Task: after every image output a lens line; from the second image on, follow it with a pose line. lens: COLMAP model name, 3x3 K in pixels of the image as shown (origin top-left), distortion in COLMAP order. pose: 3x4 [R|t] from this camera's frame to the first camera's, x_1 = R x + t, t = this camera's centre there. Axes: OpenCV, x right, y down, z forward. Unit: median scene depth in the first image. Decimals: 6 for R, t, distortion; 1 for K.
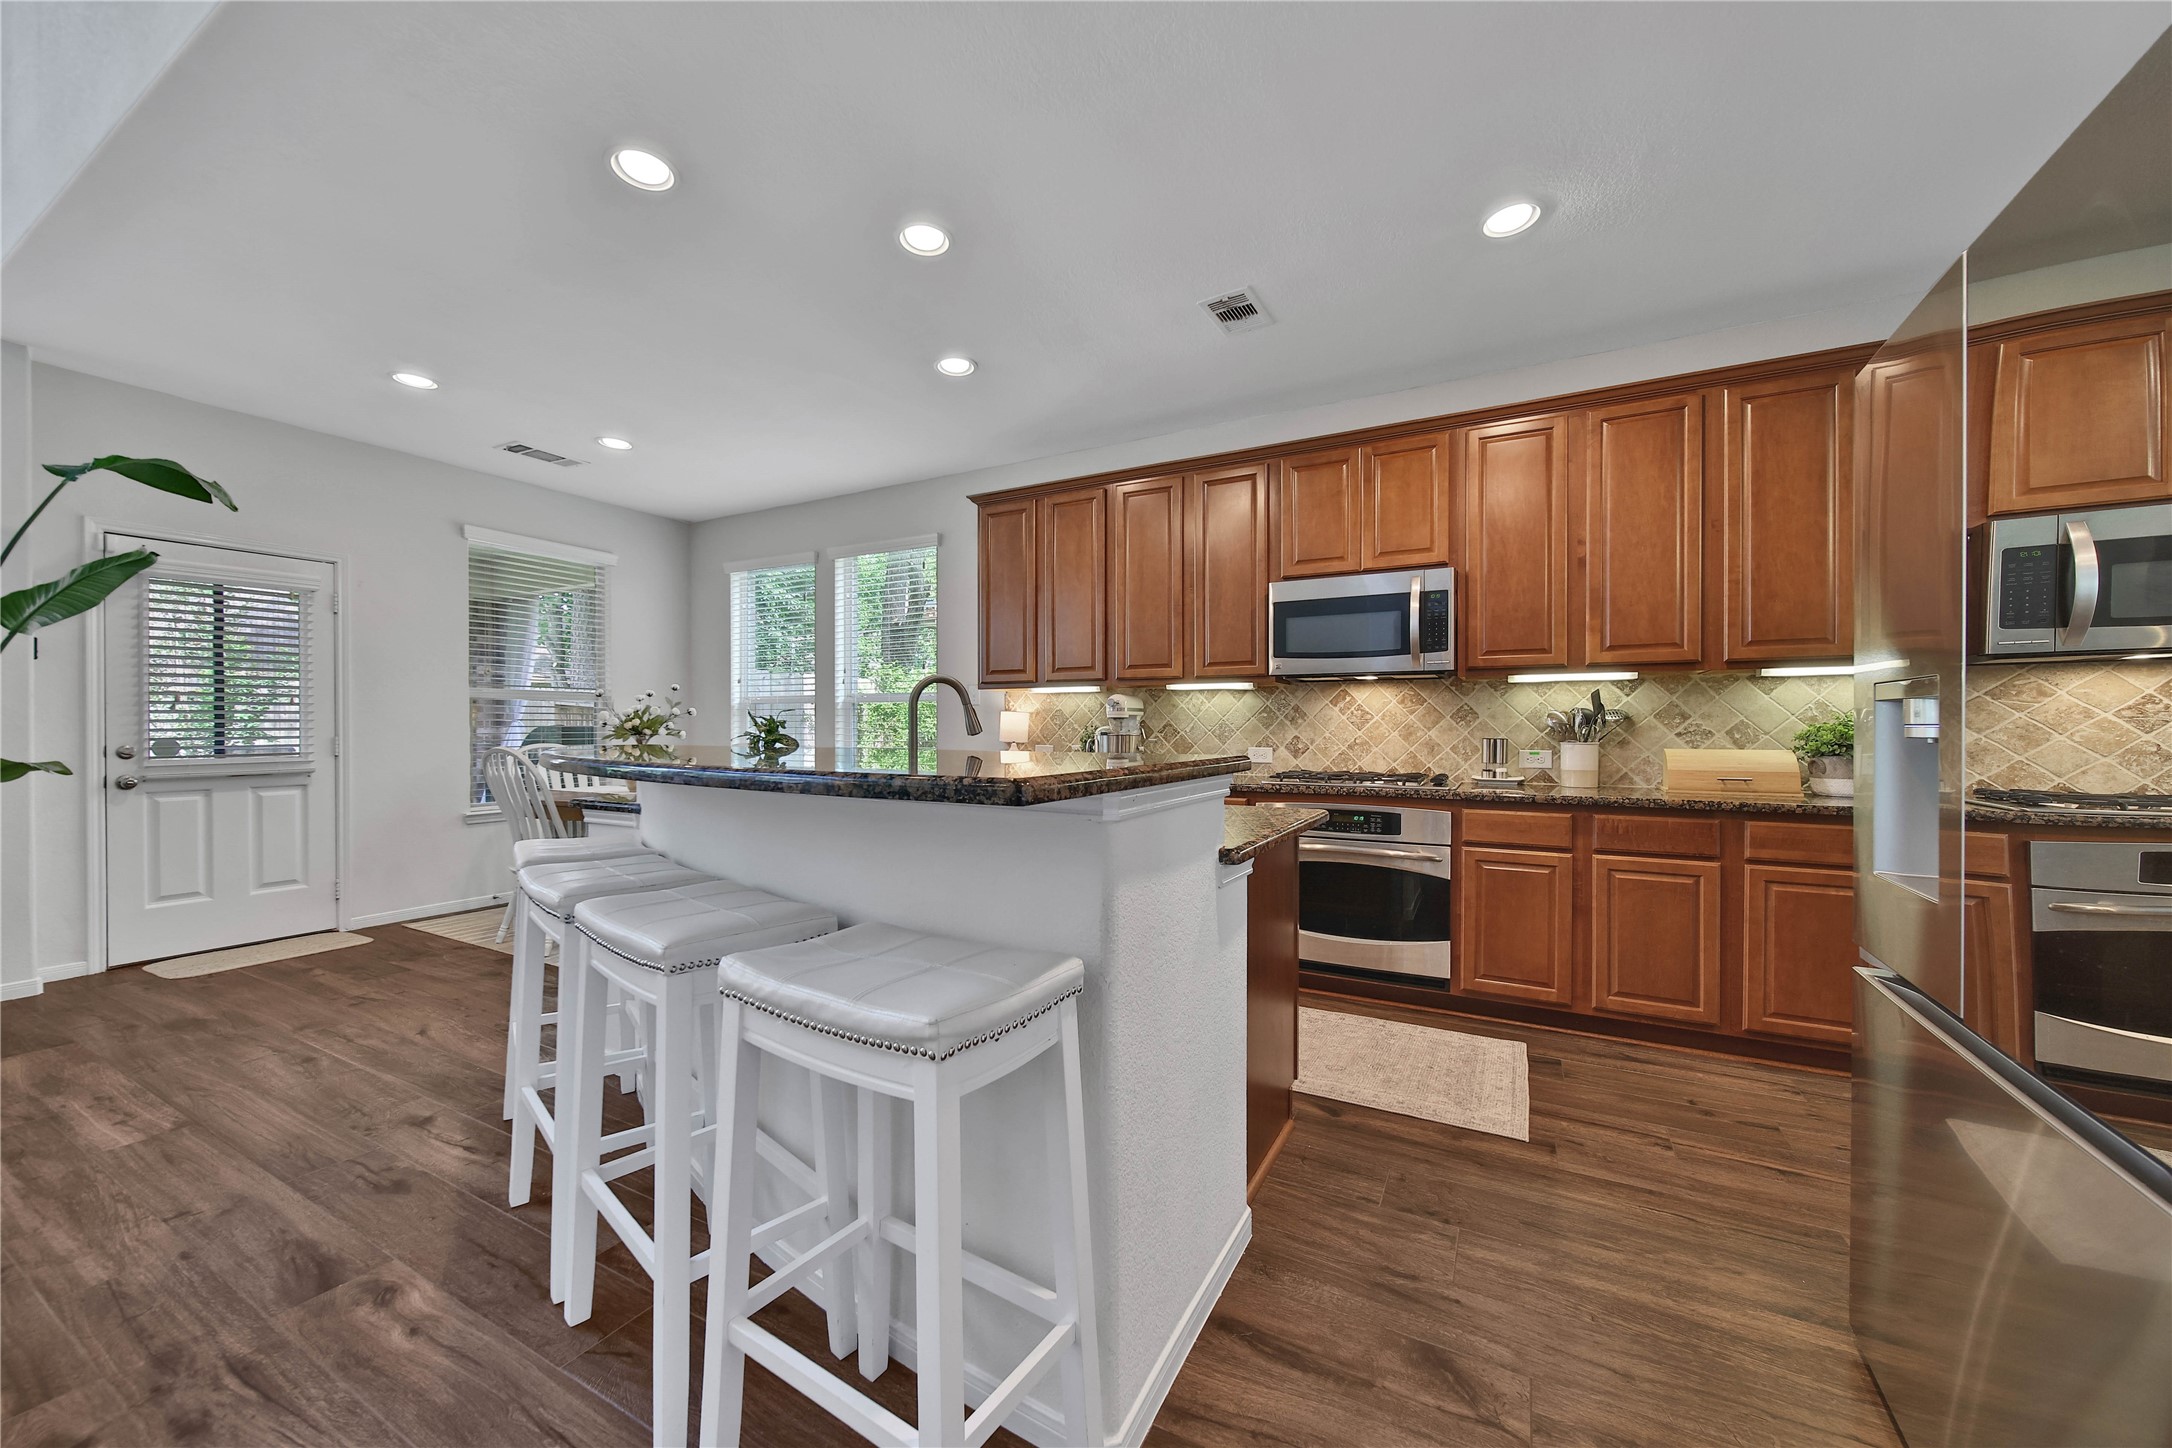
lens RADIAL K [[788.7, 0, 1086.0], [0, 788.7, 724.0], [0, 0, 1]] dist [-0.000157, 0.000082]
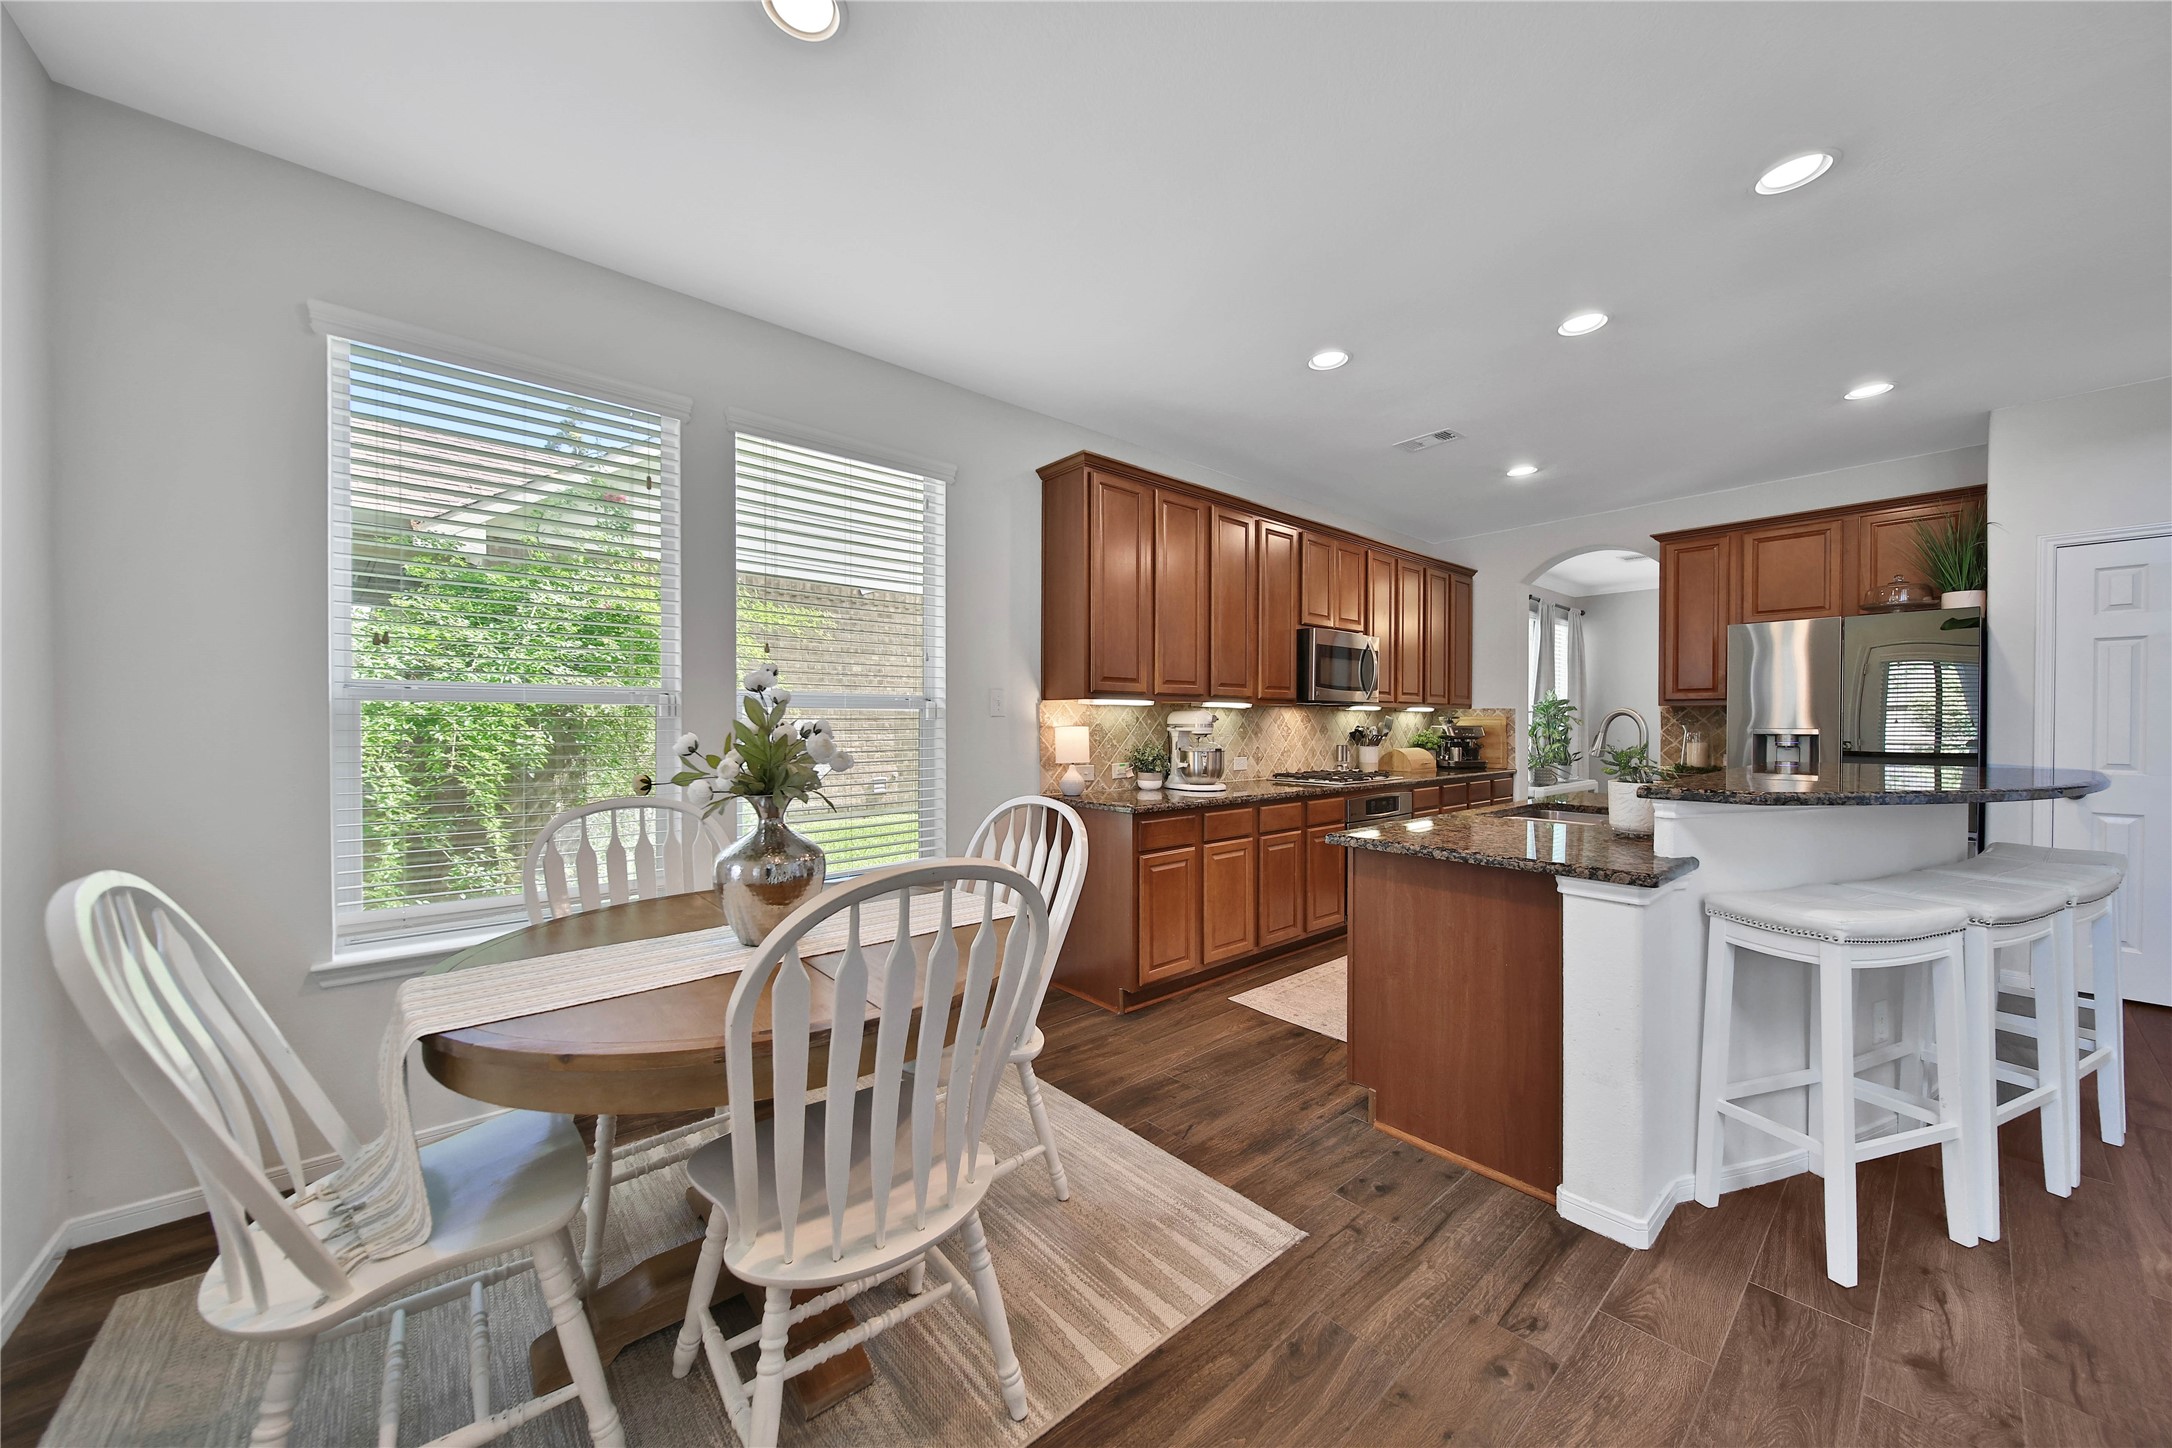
lens RADIAL K [[788.7, 0, 1086.0], [0, 788.7, 724.0], [0, 0, 1]] dist [-0.000157, 0.000082]
pose [[0.349735, -0.002566, 0.936845, -0.894765], [-0.000976, 0.999995, 0.003104, -0.022272], [-0.936848, -0.002000, 0.349731, 0.748502]]
